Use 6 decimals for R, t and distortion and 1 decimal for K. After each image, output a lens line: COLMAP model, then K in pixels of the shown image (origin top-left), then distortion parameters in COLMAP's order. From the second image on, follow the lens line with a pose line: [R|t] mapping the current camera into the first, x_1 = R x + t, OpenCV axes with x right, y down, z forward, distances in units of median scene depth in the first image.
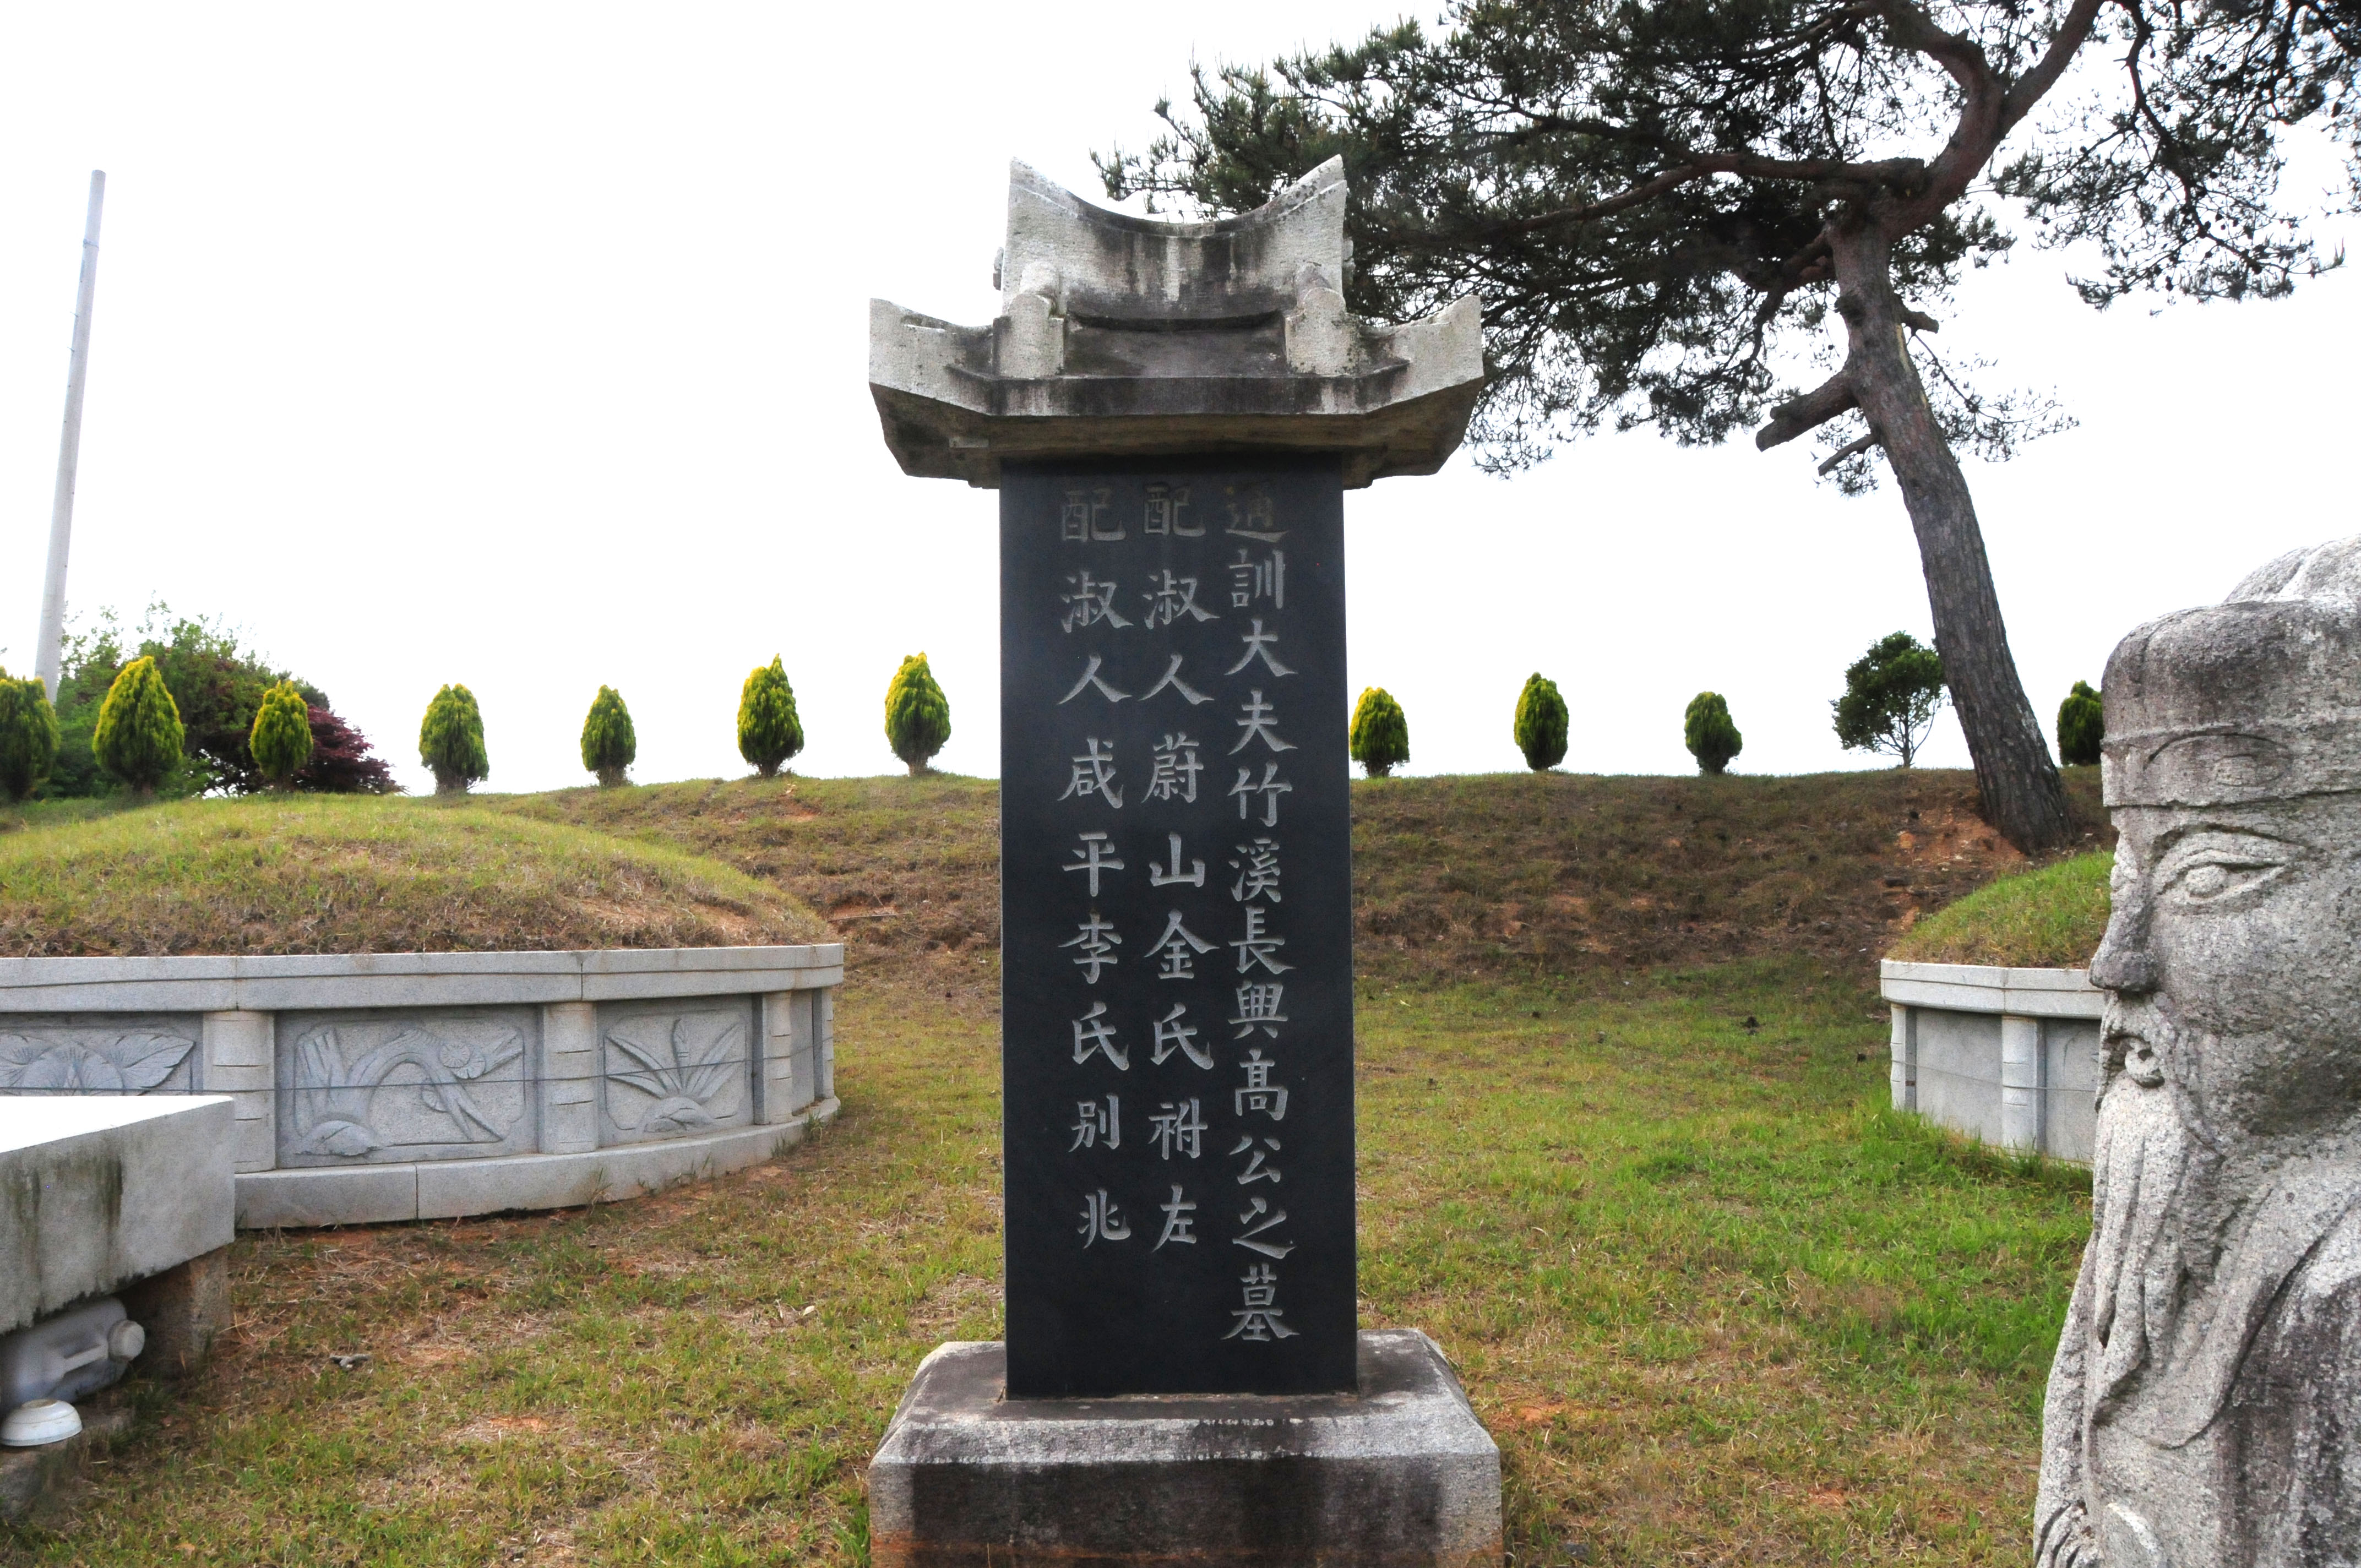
lens RADIAL K [[1836.5, 0, 1119.6], [0, 1836.5, 876.4], [0, 0, 1]] dist [-0.173372, 0.108141]
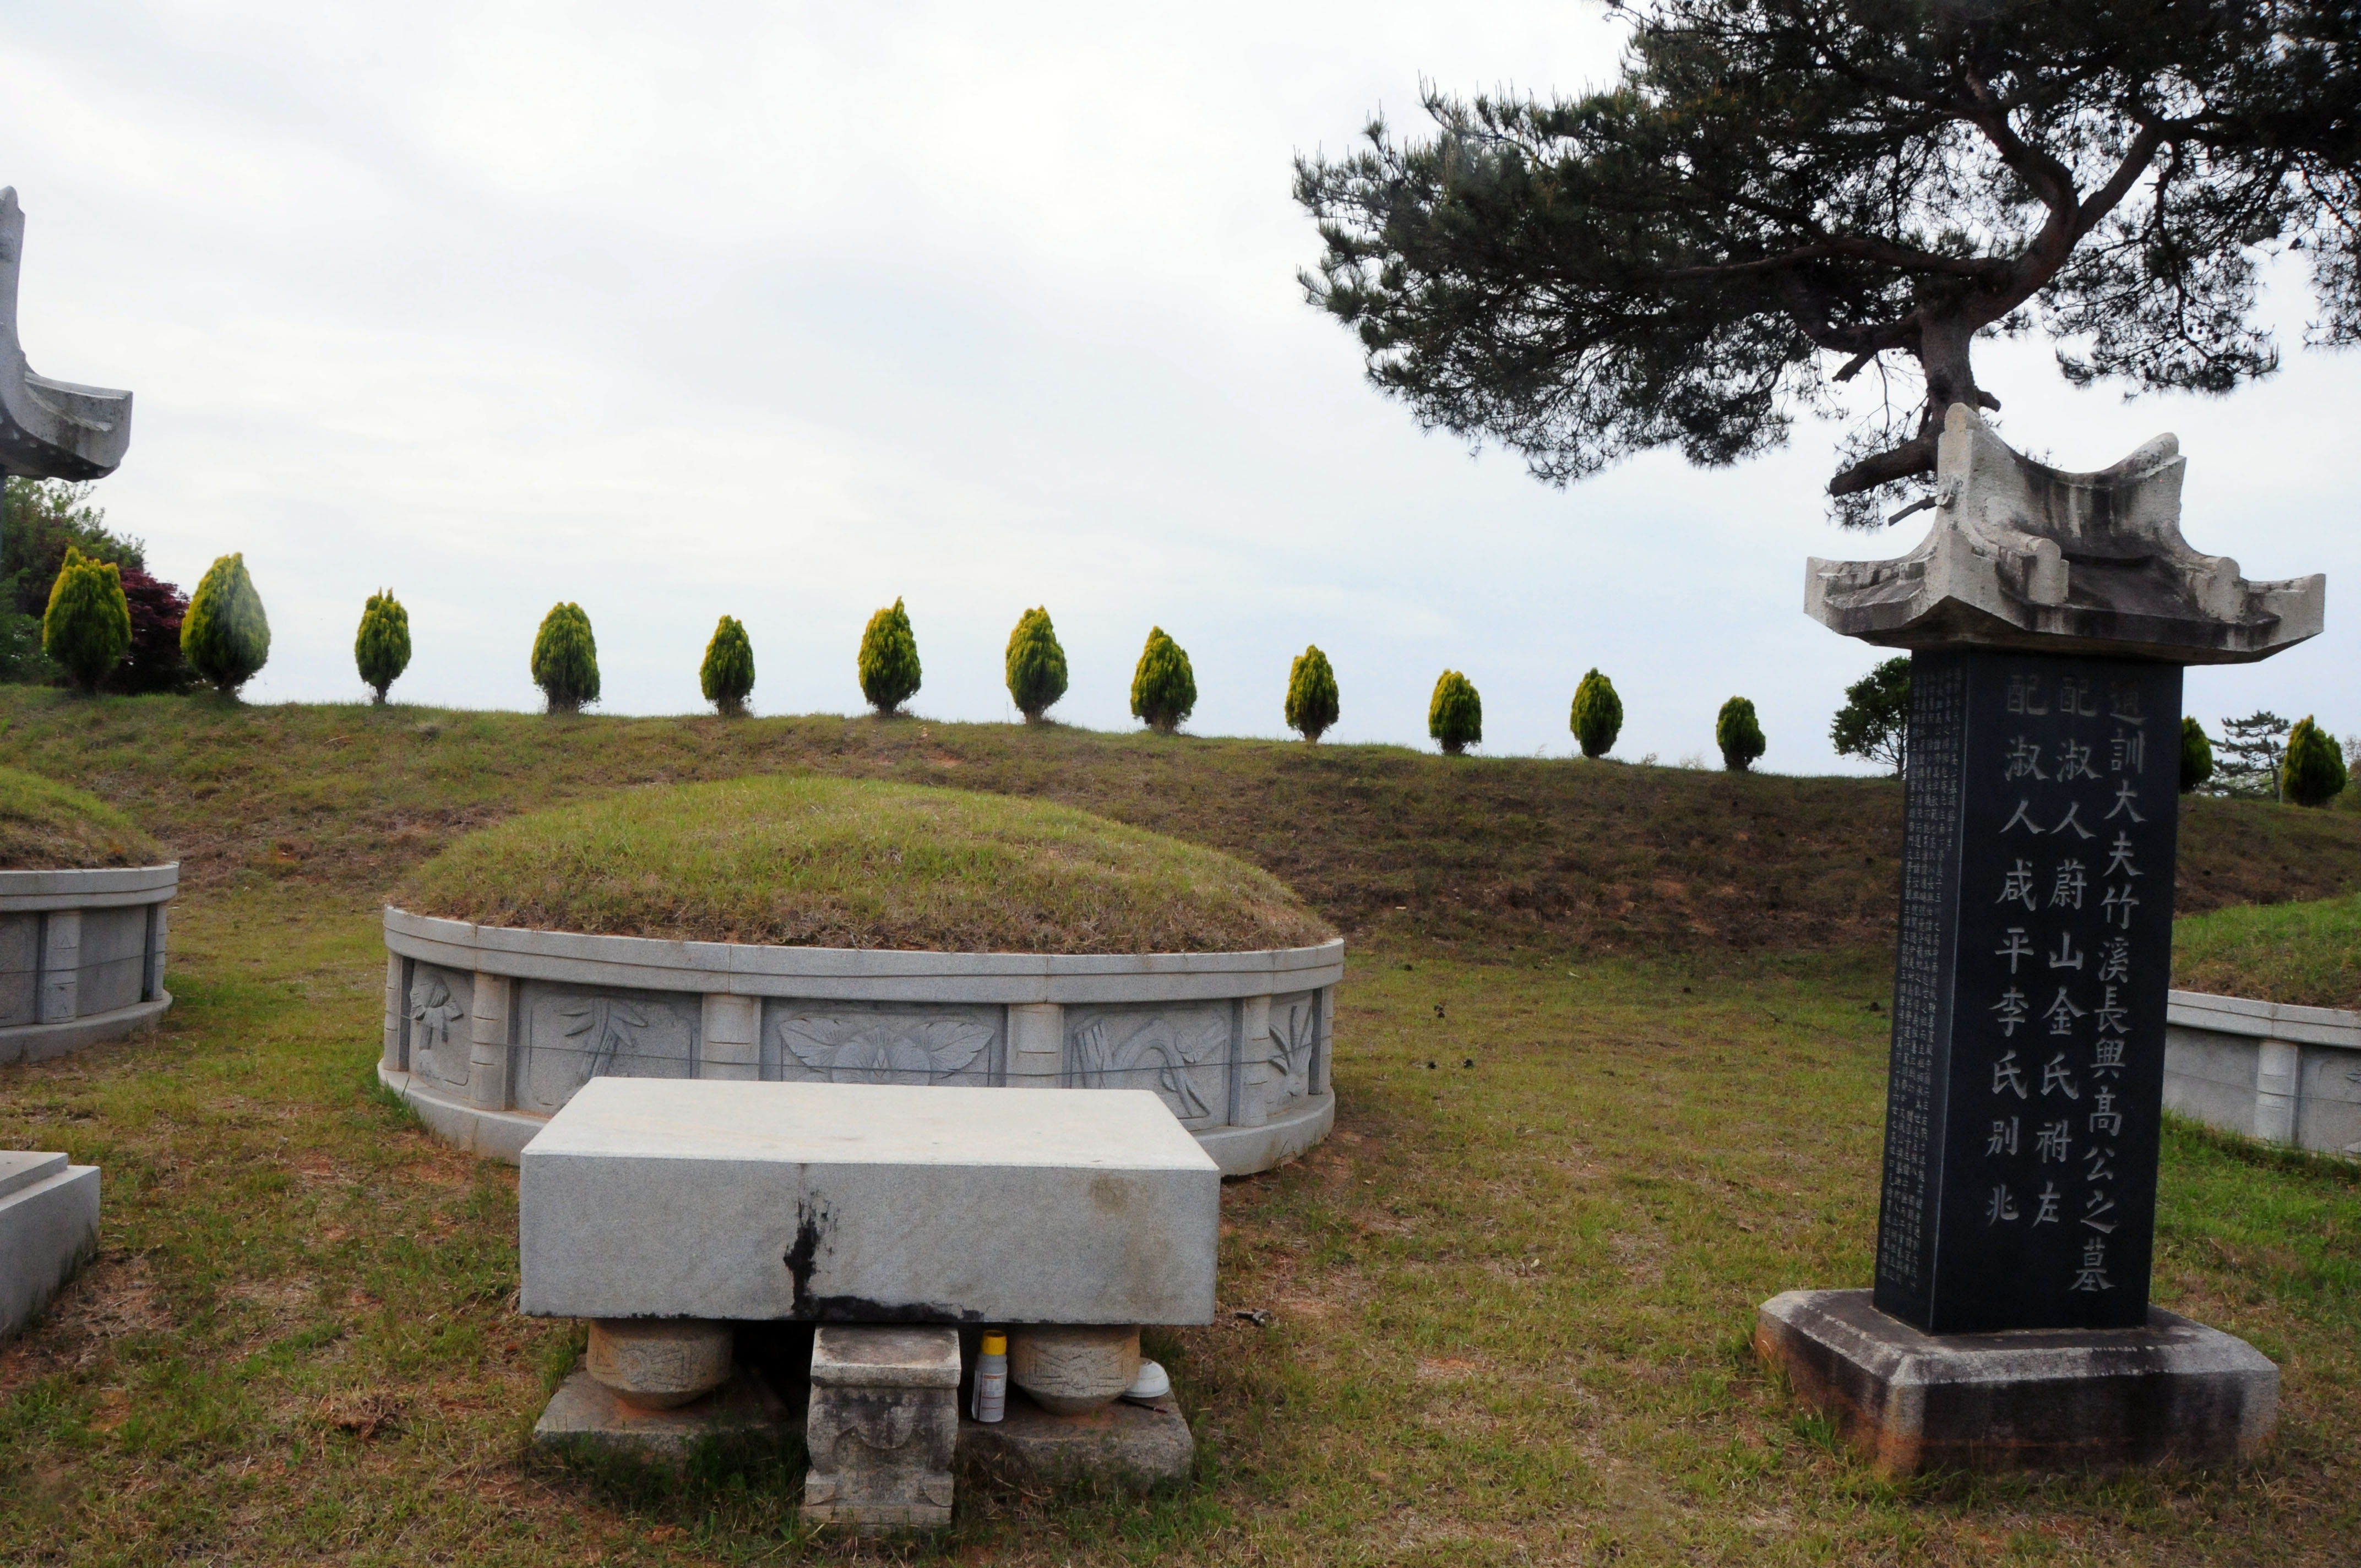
lens RADIAL K [[1836.5, 0, 1119.6], [0, 1836.5, 876.4], [0, 0, 1]] dist [-0.173372, 0.108141]
pose [[0.985424, 0.049648, 0.162709, -0.720764], [-0.058245, 0.997124, 0.048495, -0.070333], [-0.159833, -0.057265, 0.985482, -0.161380]]
